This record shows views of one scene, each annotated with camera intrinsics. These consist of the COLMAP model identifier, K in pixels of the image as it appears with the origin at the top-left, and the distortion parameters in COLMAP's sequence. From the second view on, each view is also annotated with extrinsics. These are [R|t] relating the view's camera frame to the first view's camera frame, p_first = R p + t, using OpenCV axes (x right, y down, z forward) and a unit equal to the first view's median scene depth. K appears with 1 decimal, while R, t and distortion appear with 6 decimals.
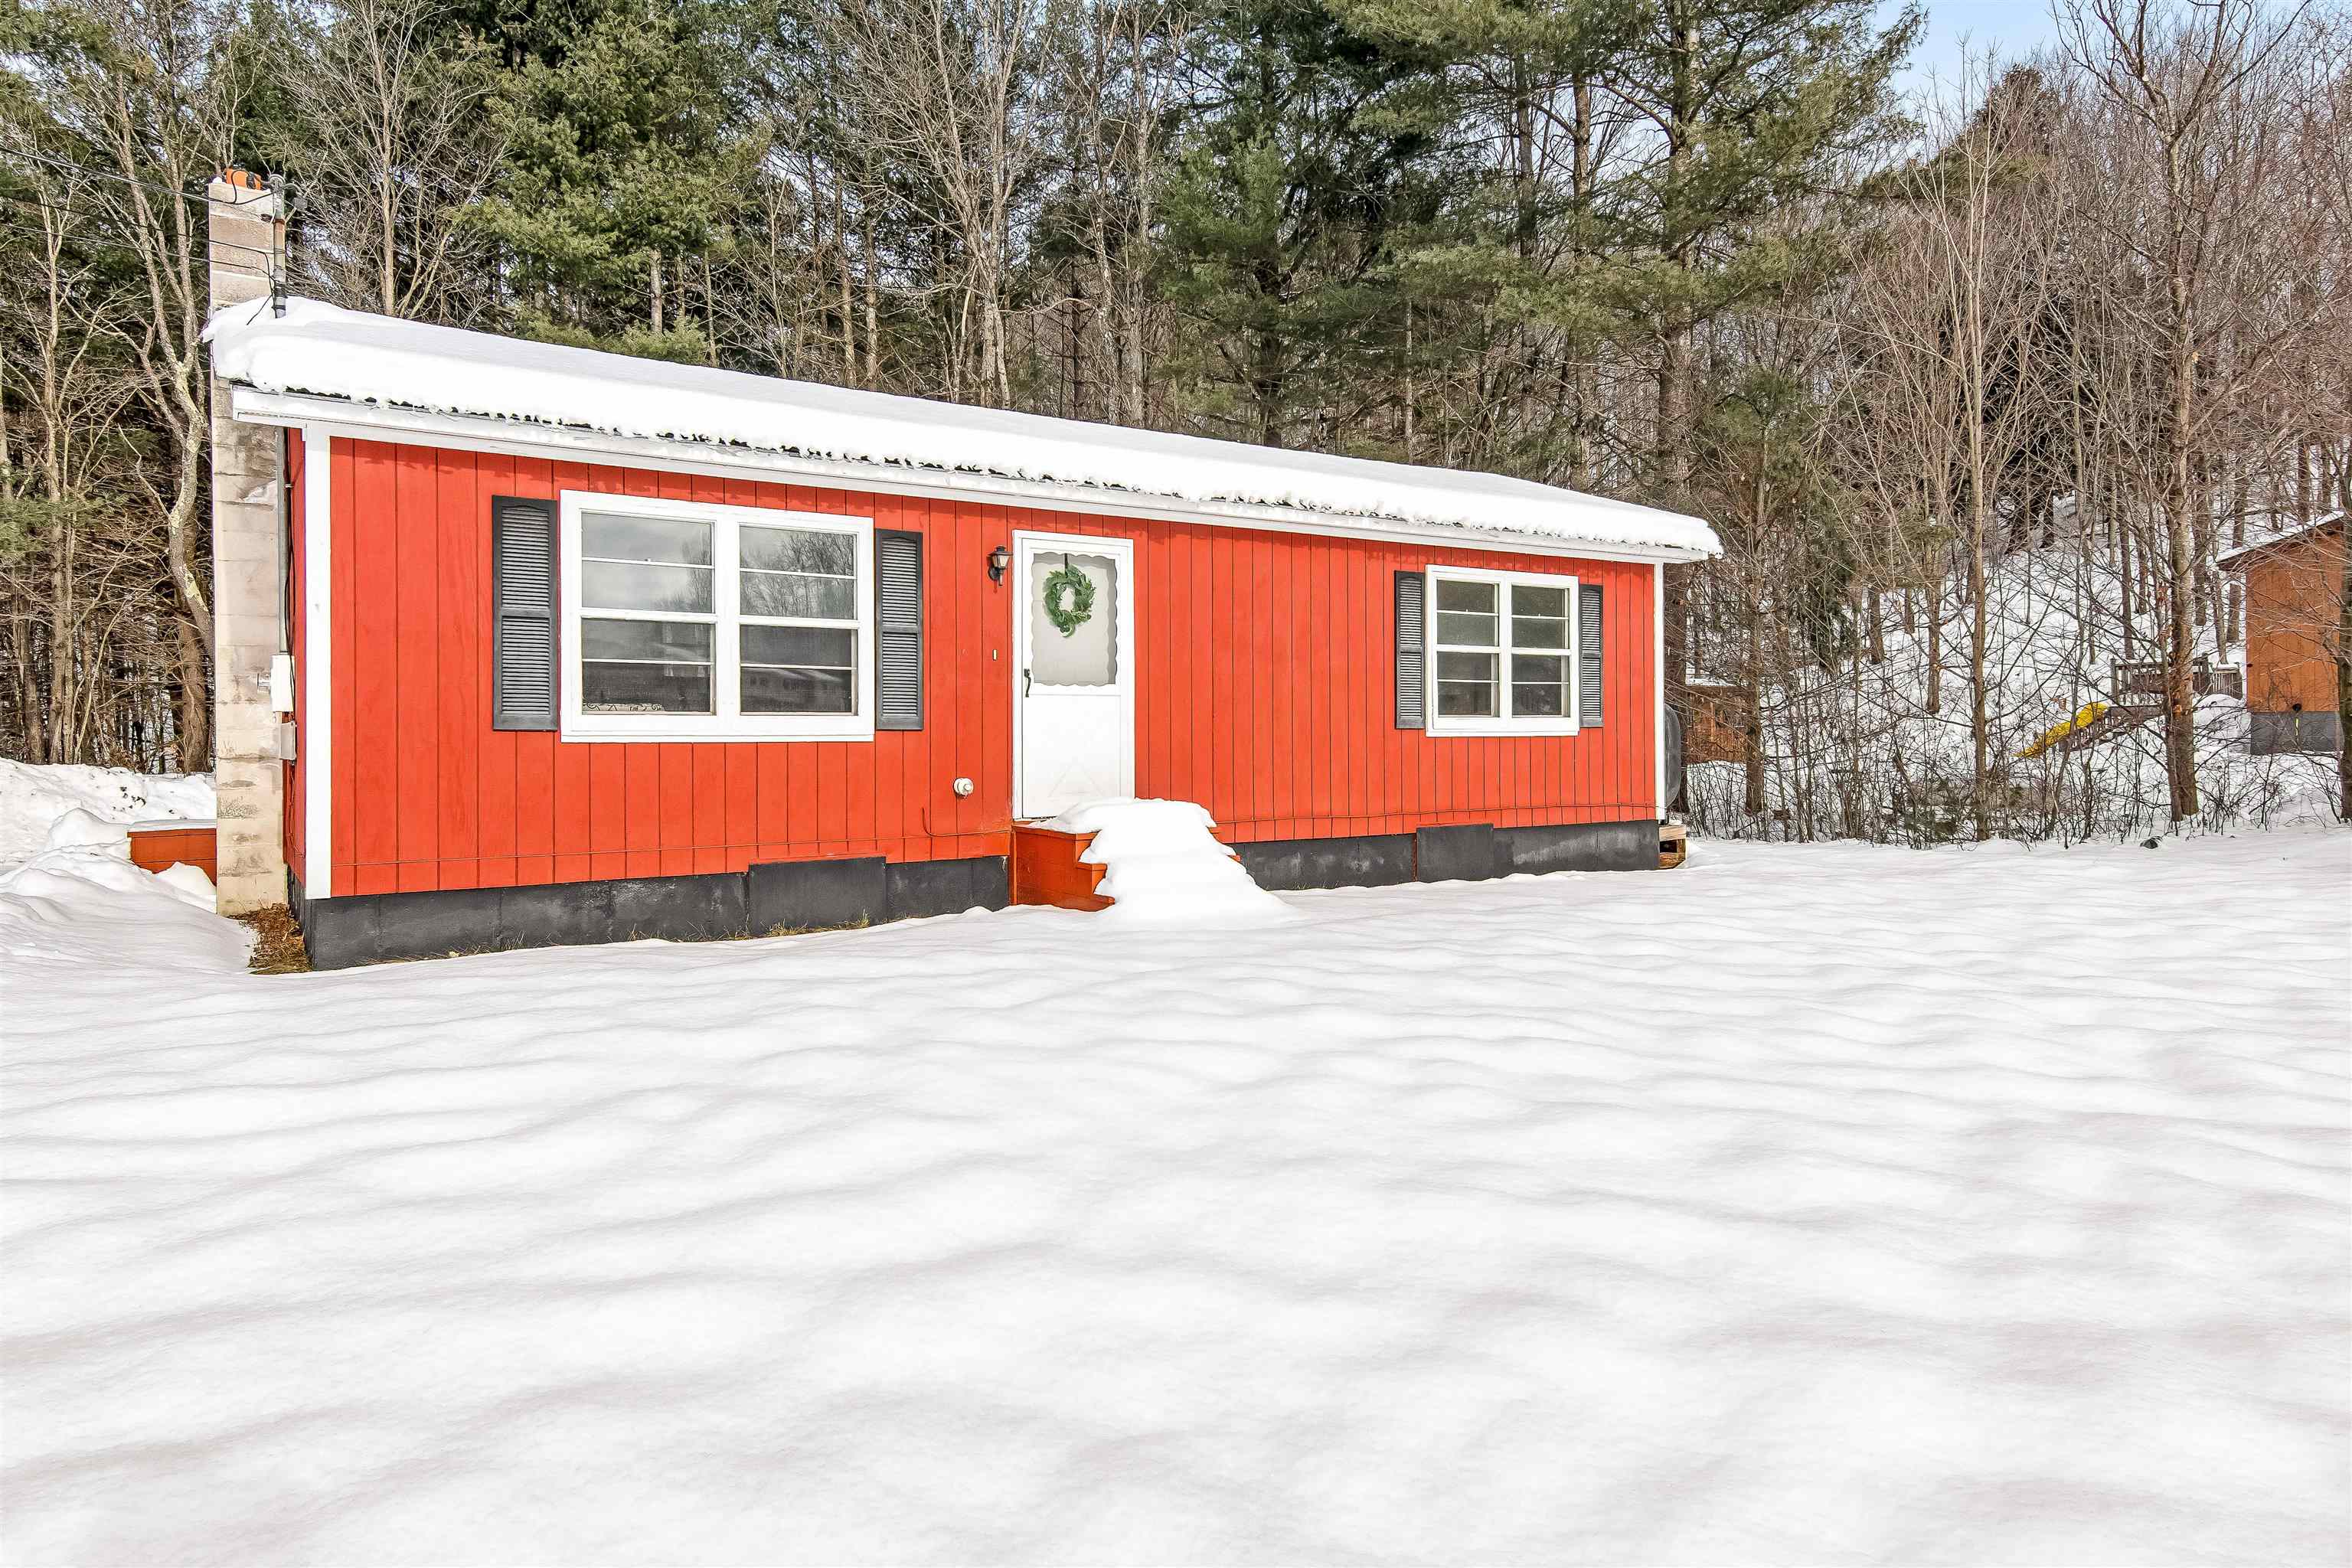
lens RADIAL K [[1423.7, 0, 1176.9], [0, 1423.7, 727.5], [0, 0, 1]] dist [0.038008, -0.000222]
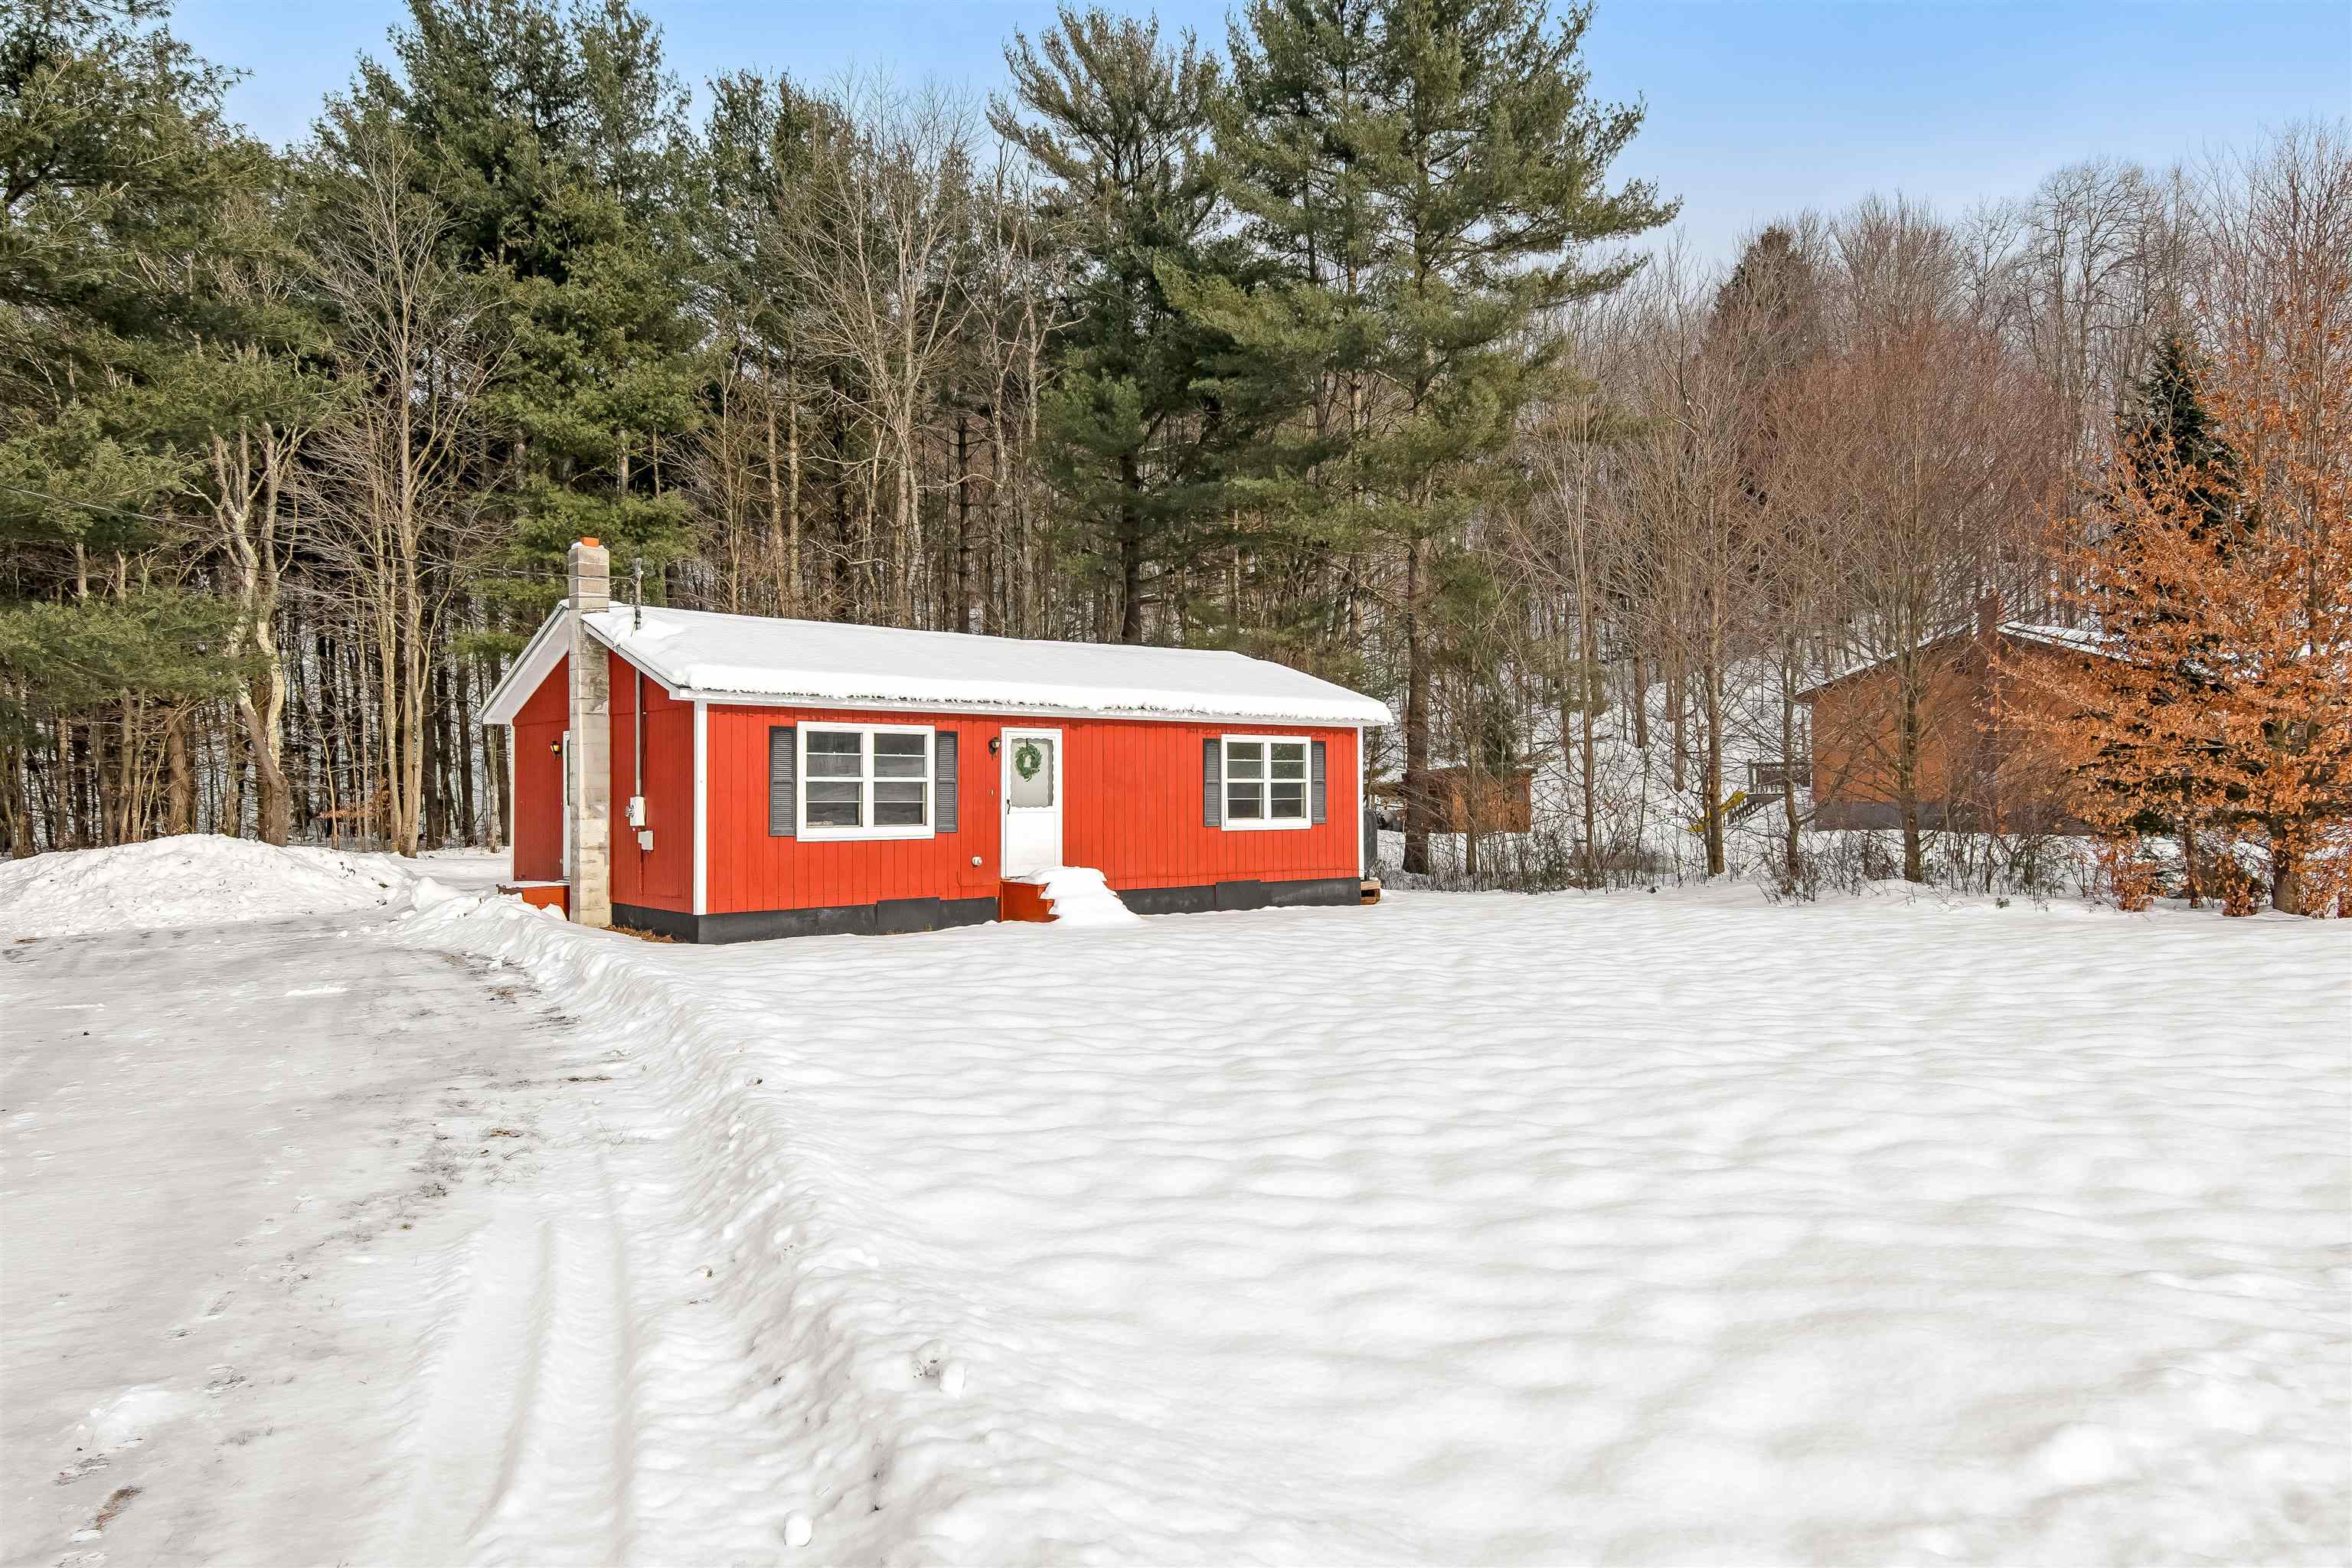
lens RADIAL K [[1509.9, 0, 1176.0], [0, 1509.9, 784.0], [0, 0, 1]] dist [0.078366, 0.000209]
pose [[0.995144, 0.001075, 0.098425, -0.070435], [-0.000833, 0.999997, -0.002497, -0.049820], [-0.098428, 0.002403, 0.995141, -0.918672]]
